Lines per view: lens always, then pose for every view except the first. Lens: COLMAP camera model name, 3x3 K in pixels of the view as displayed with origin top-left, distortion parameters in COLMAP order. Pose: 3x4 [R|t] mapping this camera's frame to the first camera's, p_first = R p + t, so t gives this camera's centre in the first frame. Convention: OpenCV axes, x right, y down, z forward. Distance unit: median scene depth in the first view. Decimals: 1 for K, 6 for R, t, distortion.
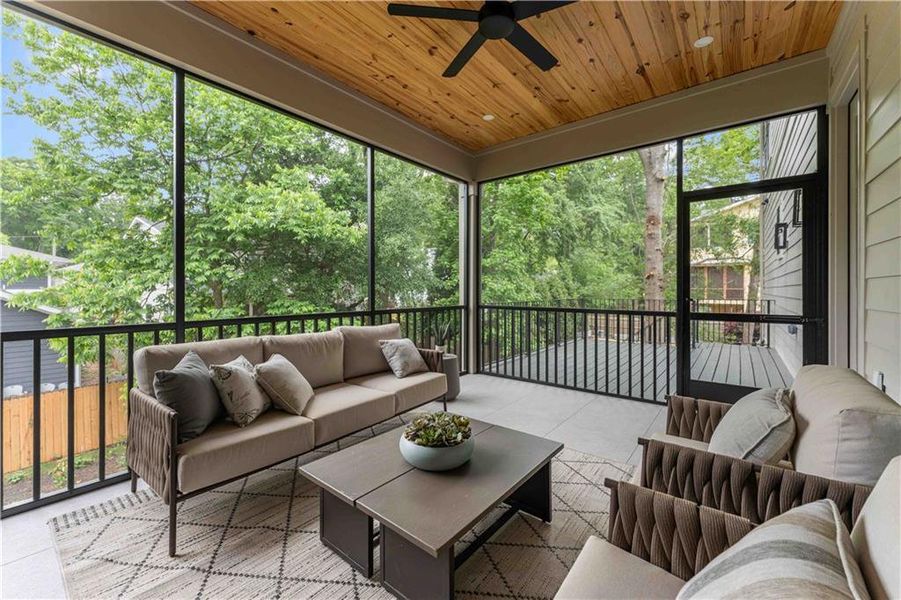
lens RADIAL K [[360.4, 0, 450.5], [0, 360.4, 300.0], [0, 0, 1]] dist [0.000201, 0.000125]
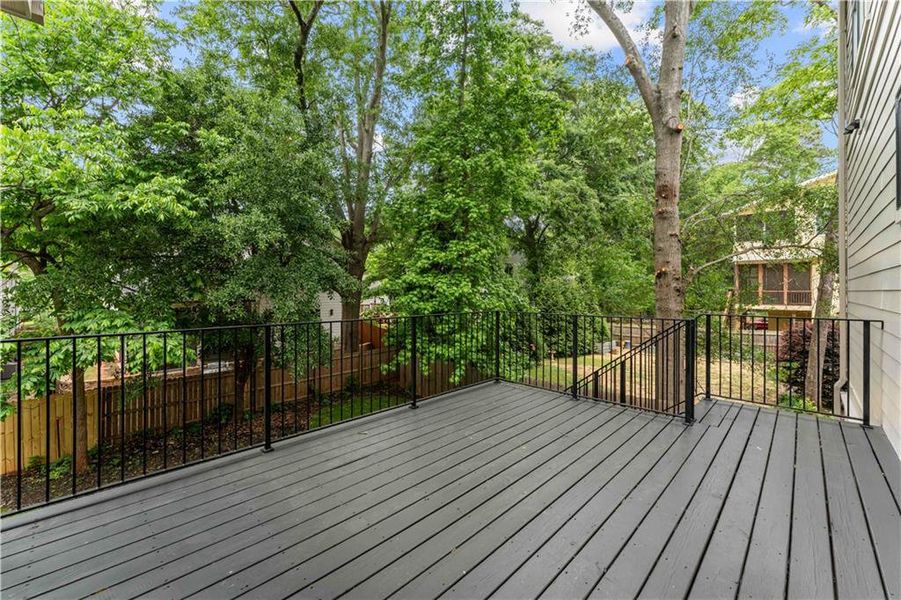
lens RADIAL K [[359.3, 0, 450.5], [0, 359.3, 300.0], [0, 0, 1]] dist [-0.009513, -0.000367]
pose [[0.993973, 0.002865, -0.109585, 0.203178], [-0.003308, 0.999987, -0.003862, -0.011358], [0.109572, 0.004201, 0.993970, 0.247402]]
